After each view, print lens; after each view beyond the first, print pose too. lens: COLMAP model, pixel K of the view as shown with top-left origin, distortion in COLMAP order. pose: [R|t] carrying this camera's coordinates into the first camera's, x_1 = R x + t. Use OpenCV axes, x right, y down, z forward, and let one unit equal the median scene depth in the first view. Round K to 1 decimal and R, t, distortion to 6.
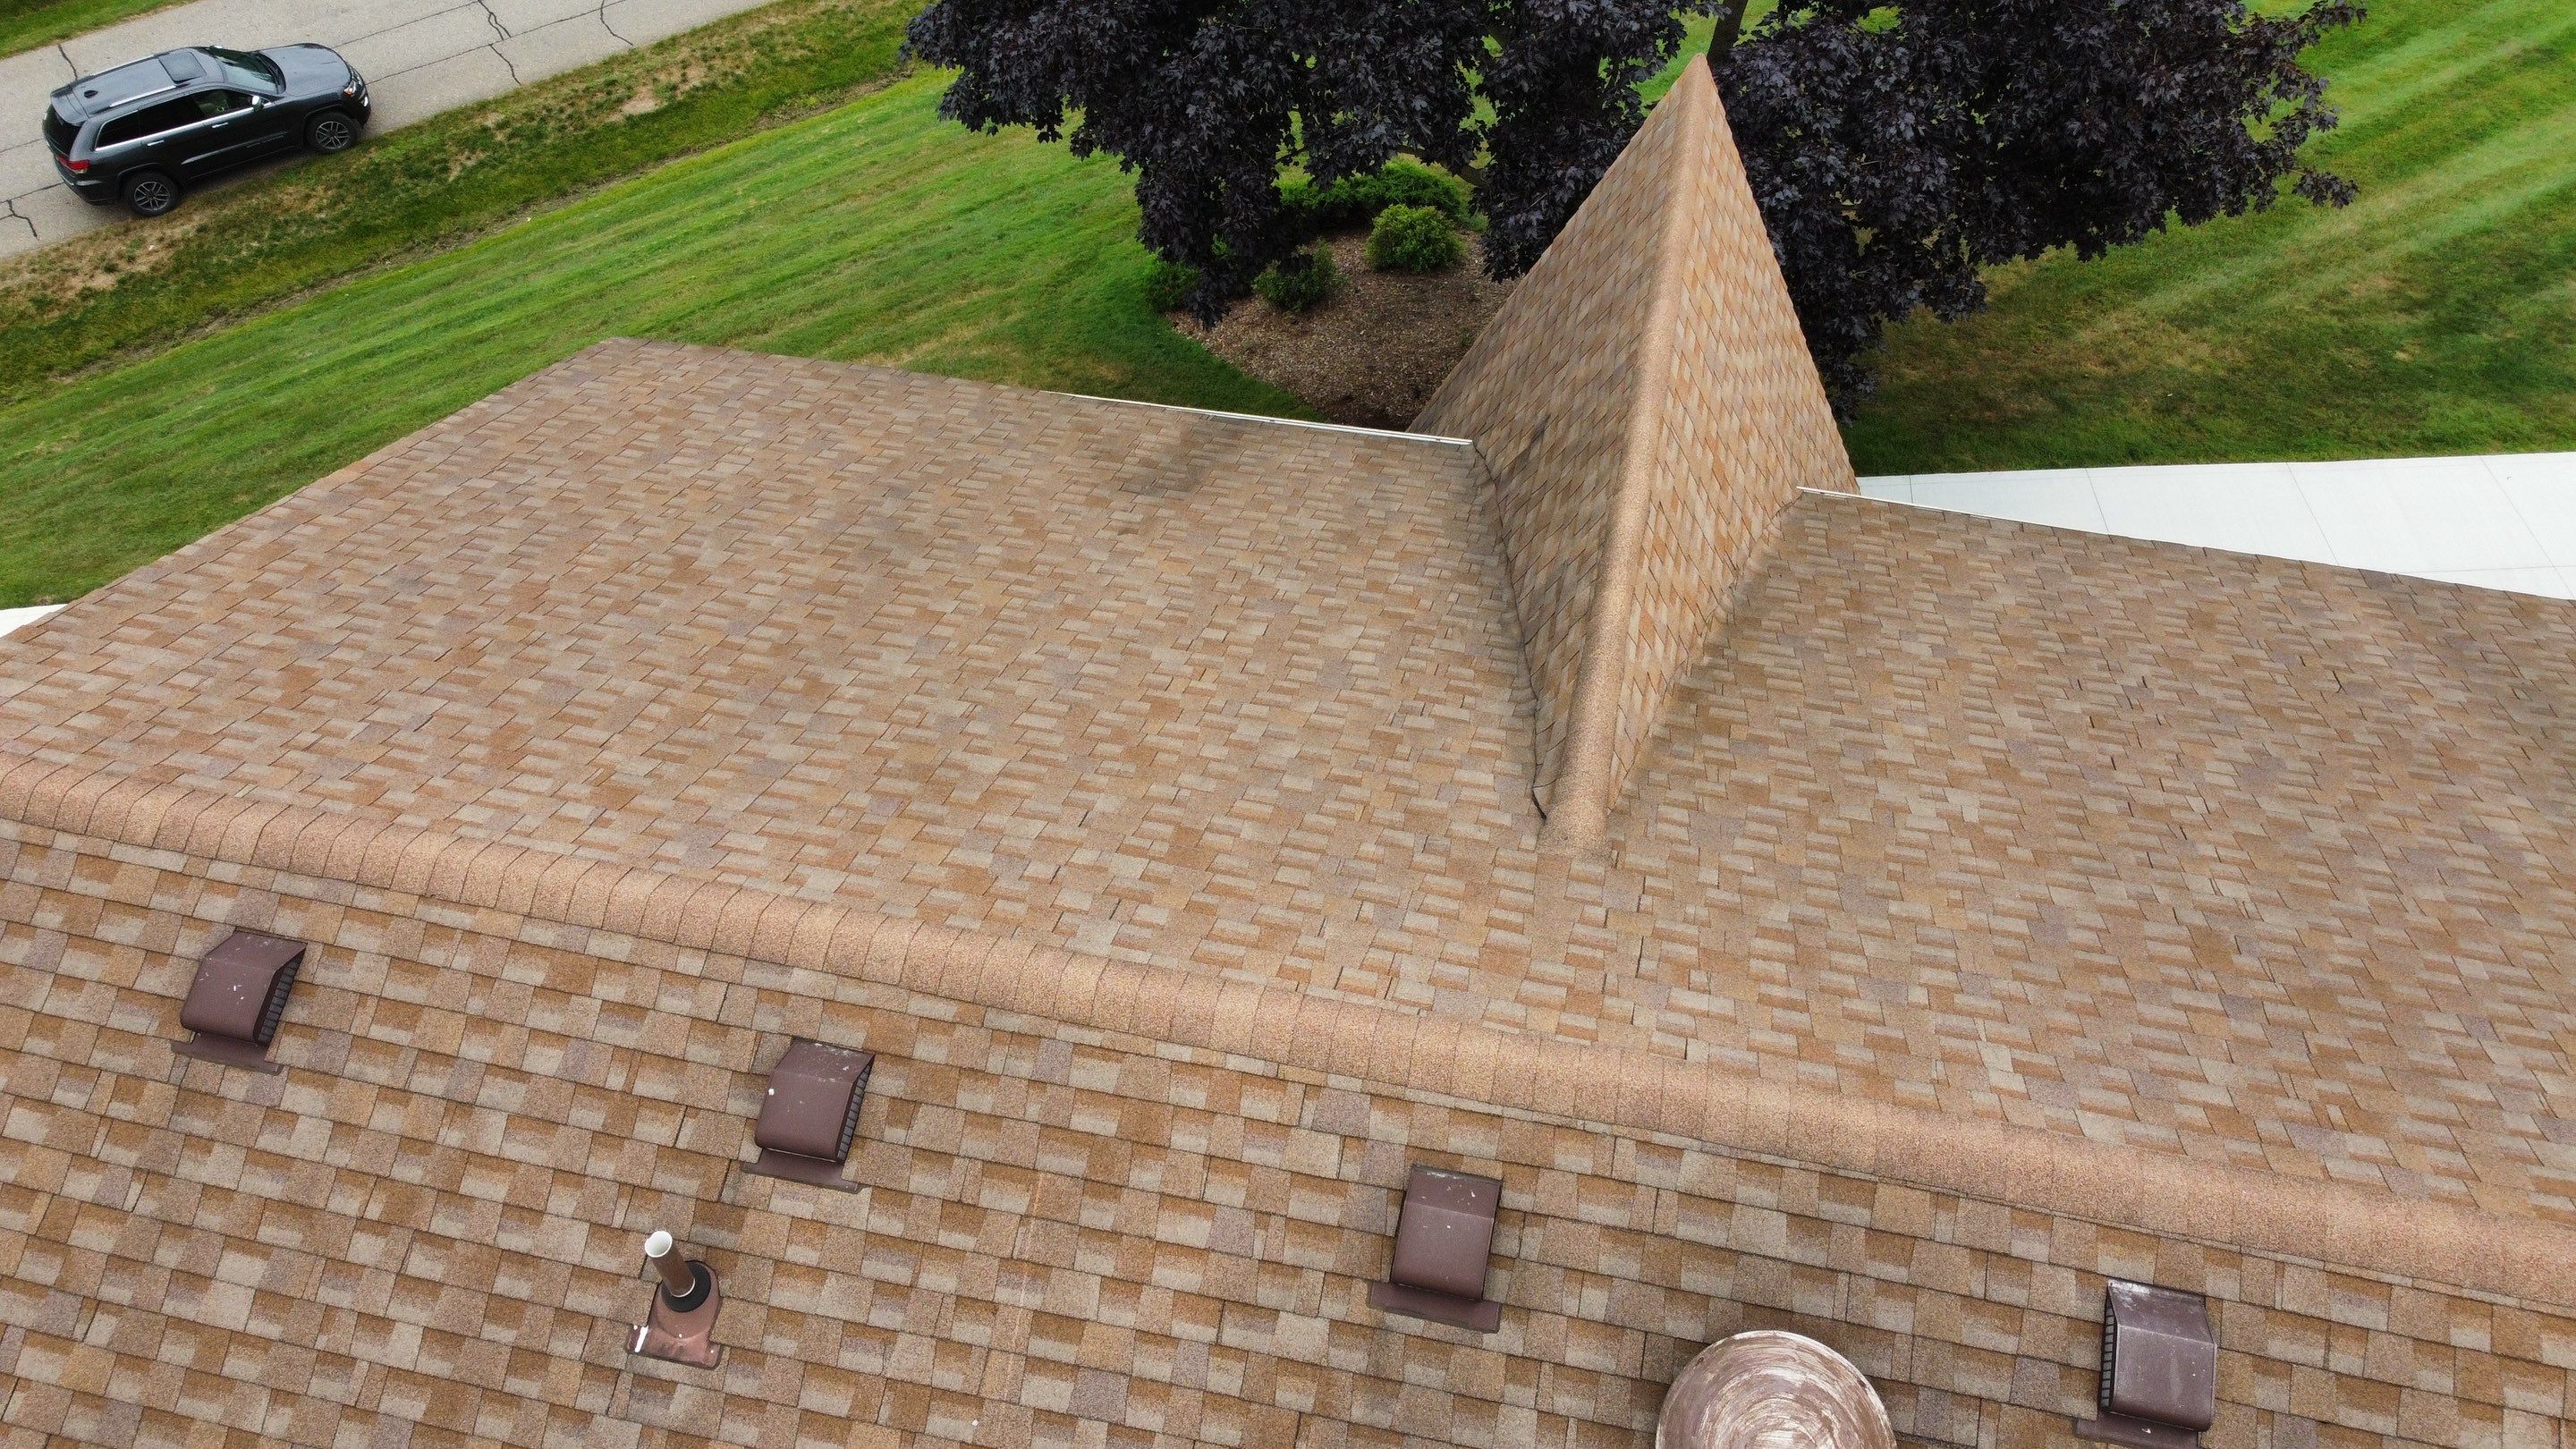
lens RADIAL K [[1948.6, 0, 1285.0], [0, 1948.6, 717.3], [0, 0, 1]] dist [0.010934, -0.012874]
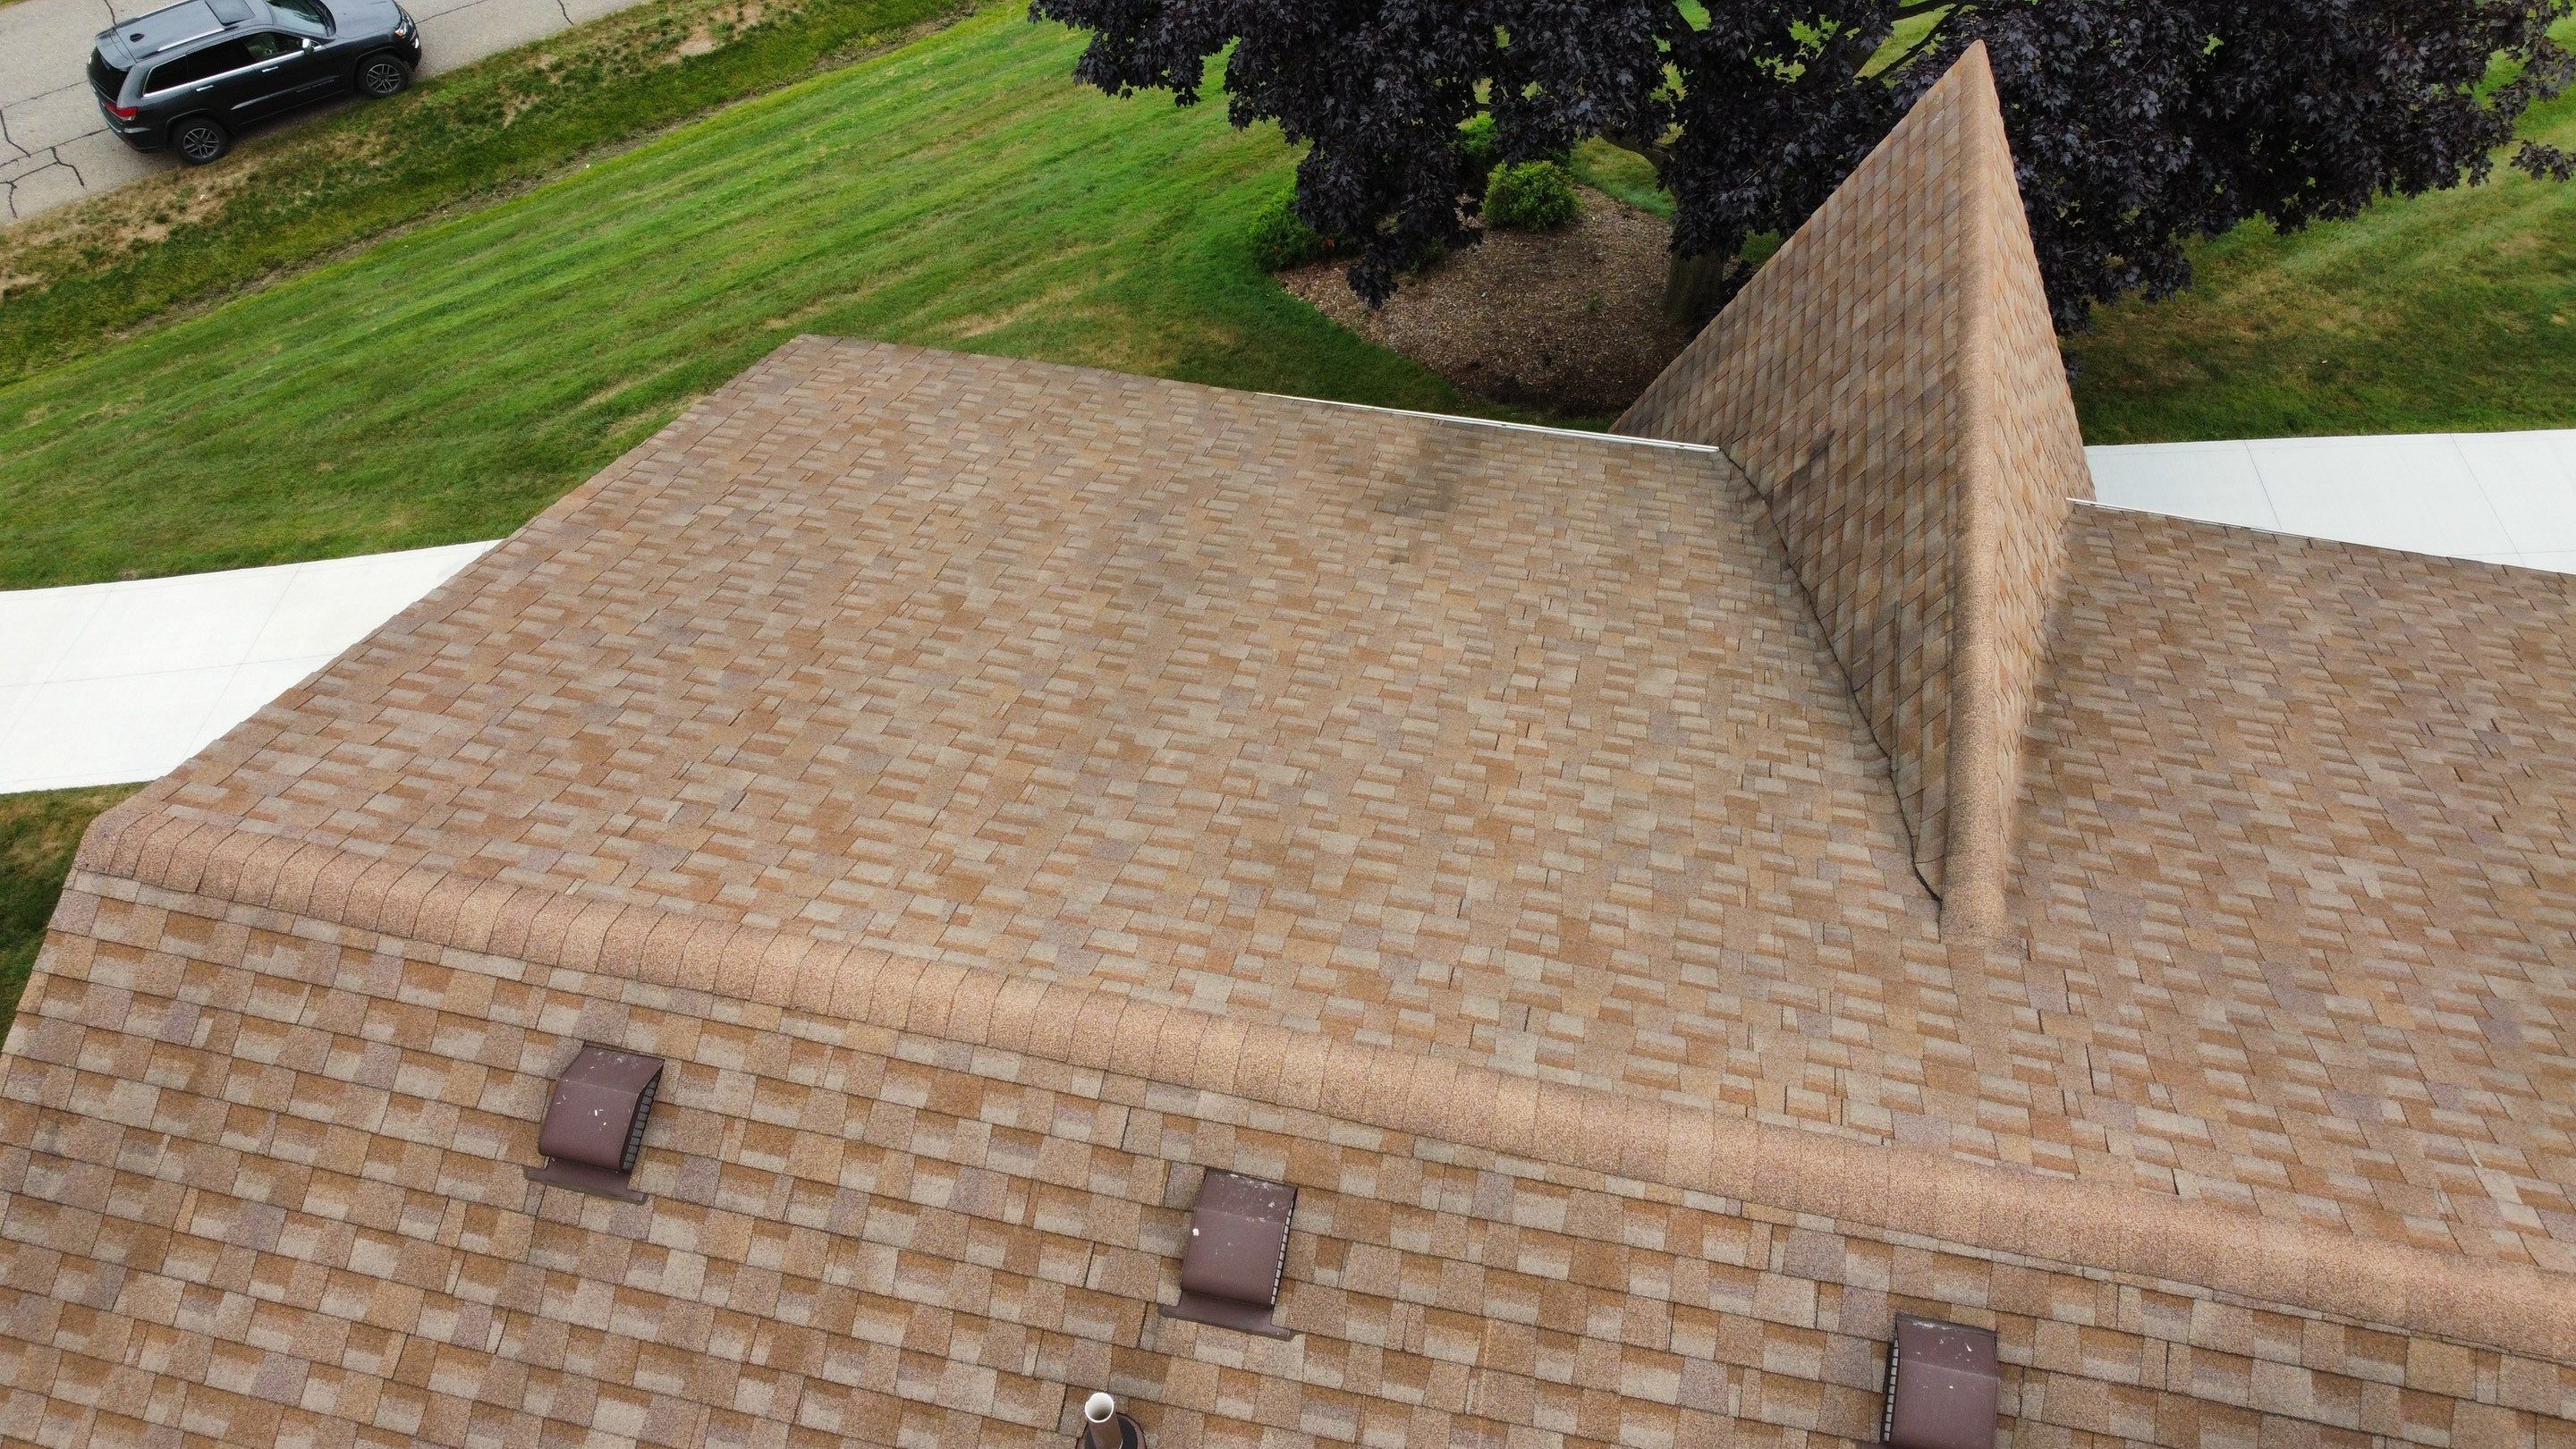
lens RADIAL K [[1948.6, 0, 1286.4], [0, 1948.6, 719.3], [0, 0, 1]] dist [0.010934, -0.012874]
pose [[0.999990, -0.002104, 0.004010, -0.169686], [0.001945, 0.999223, 0.039368, -0.067270], [-0.004090, -0.039360, 0.999217, 0.062279]]
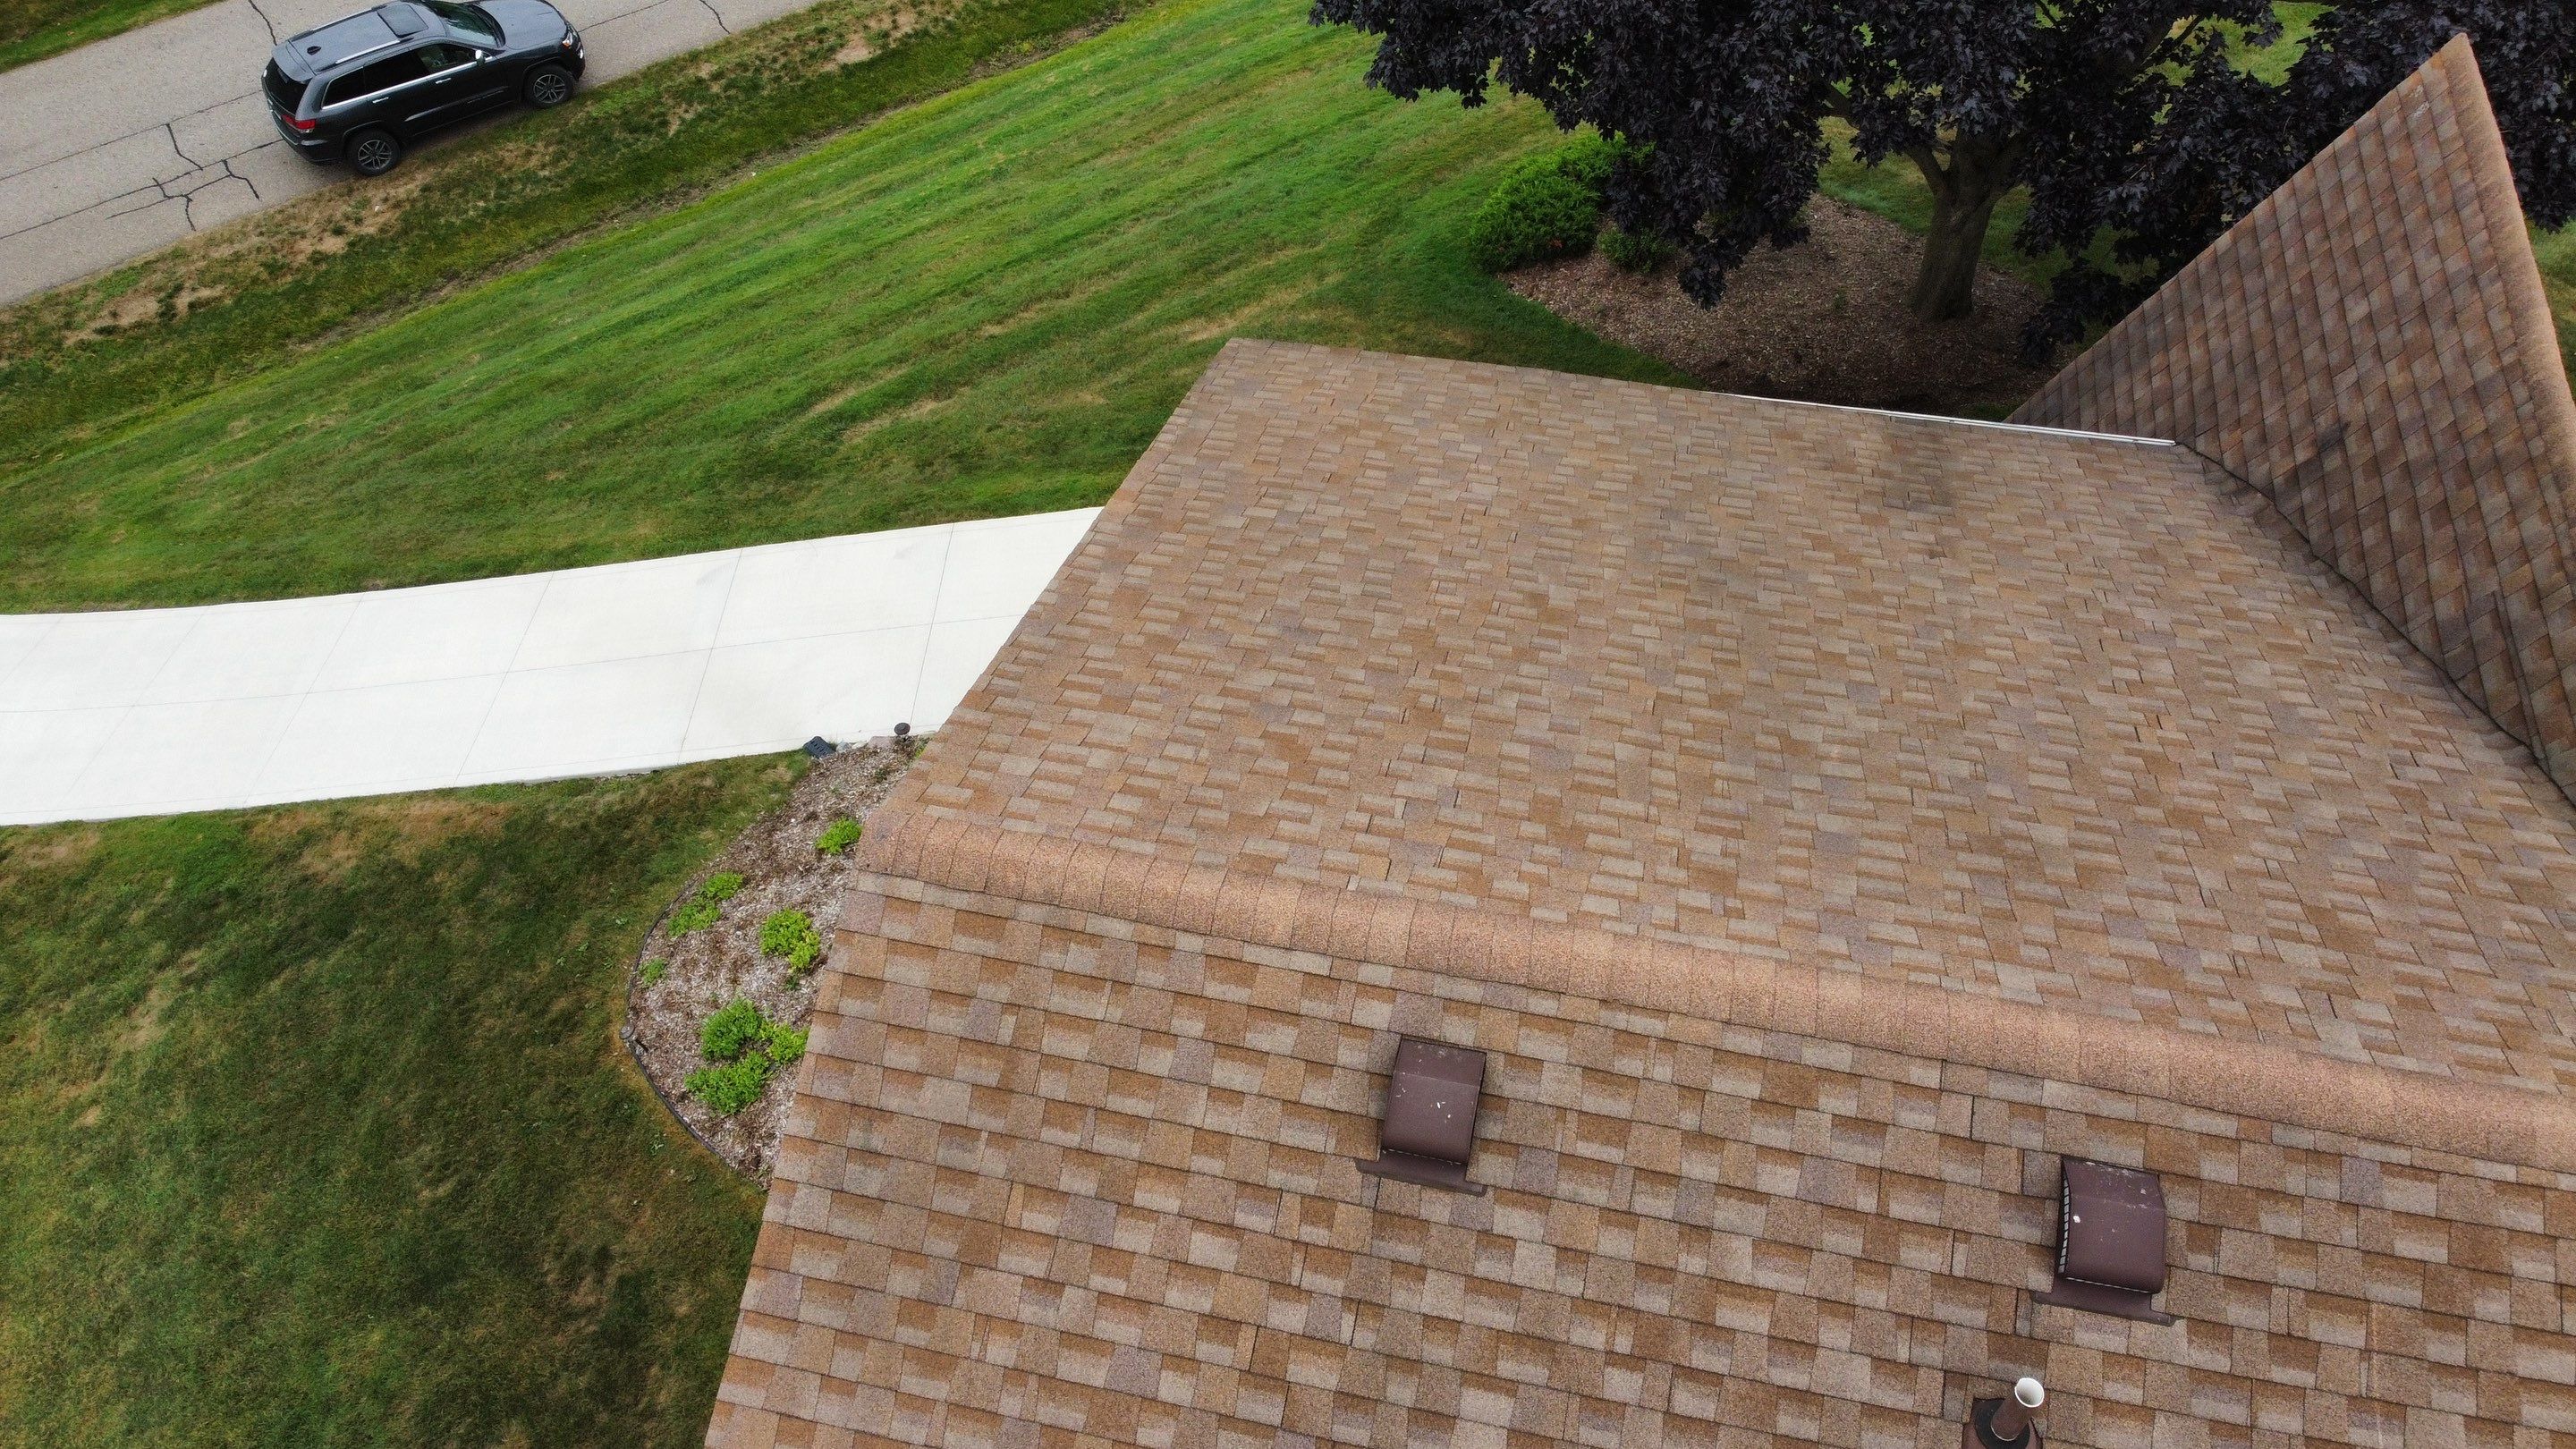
lens RADIAL K [[1948.6, 0, 1289.9], [0, 1948.6, 717.7], [0, 0, 1]] dist [0.010934, -0.012874]
pose [[0.999938, -0.010701, 0.003074, -0.487070], [0.010580, 0.999259, 0.037013, -0.066225], [-0.003467, -0.036978, 0.999310, 0.056210]]
